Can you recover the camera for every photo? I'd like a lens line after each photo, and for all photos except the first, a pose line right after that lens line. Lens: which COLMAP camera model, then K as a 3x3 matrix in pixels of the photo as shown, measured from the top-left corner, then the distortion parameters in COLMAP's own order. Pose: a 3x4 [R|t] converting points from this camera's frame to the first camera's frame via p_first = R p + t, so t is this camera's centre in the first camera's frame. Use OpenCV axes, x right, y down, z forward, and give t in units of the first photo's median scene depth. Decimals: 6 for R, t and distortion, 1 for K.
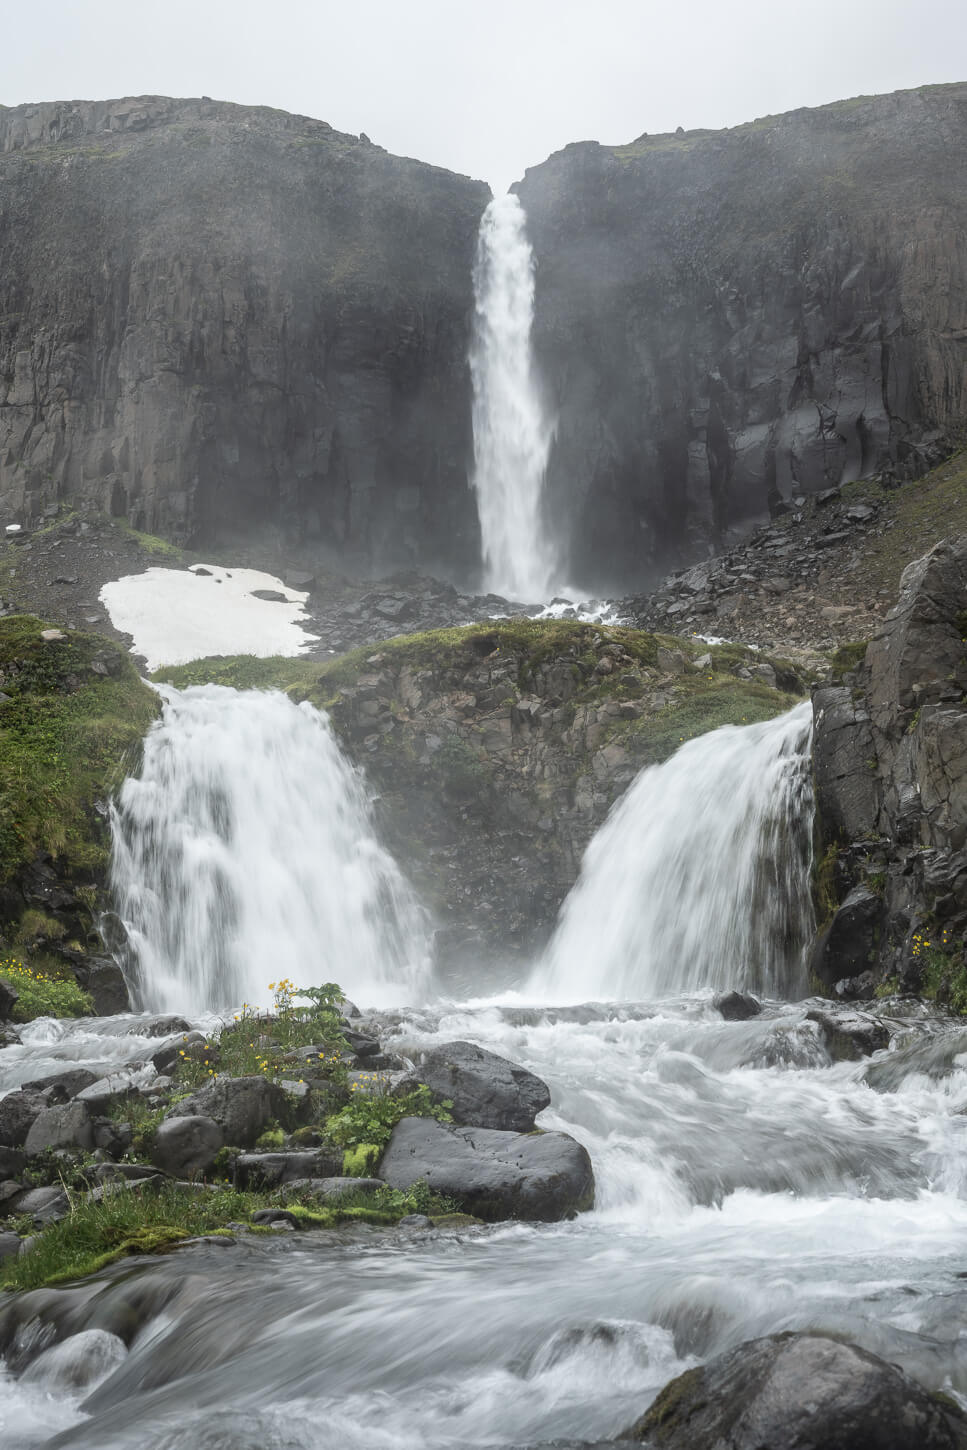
lens RADIAL K [[2290.4, 0, 347.7], [0, 2290.4, 694.6], [0, 0, 1]] dist [-0.005421, 0.222094]
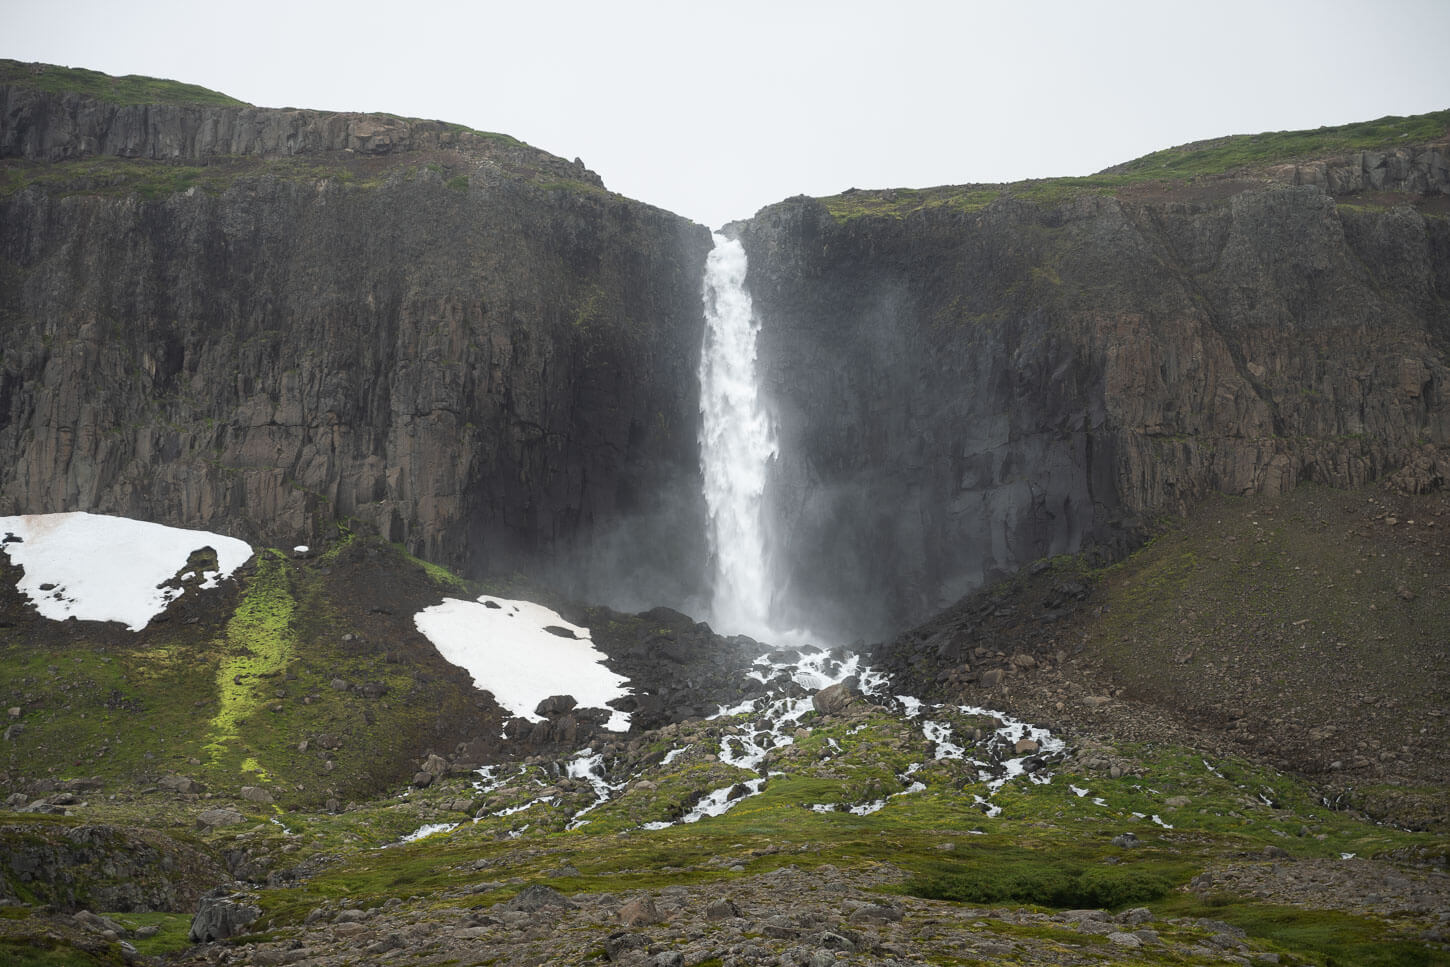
lens RADIAL K [[3171.3, 0, 696.6], [0, 3171.3, 483.8], [0, 0, 1]] dist [0.012401, -0.033315]
pose [[0.983457, 0.053640, 0.173019, -0.214803], [-0.046583, 0.997918, -0.044598, -0.043758], [-0.175051, 0.035800, 0.983908, -0.489660]]
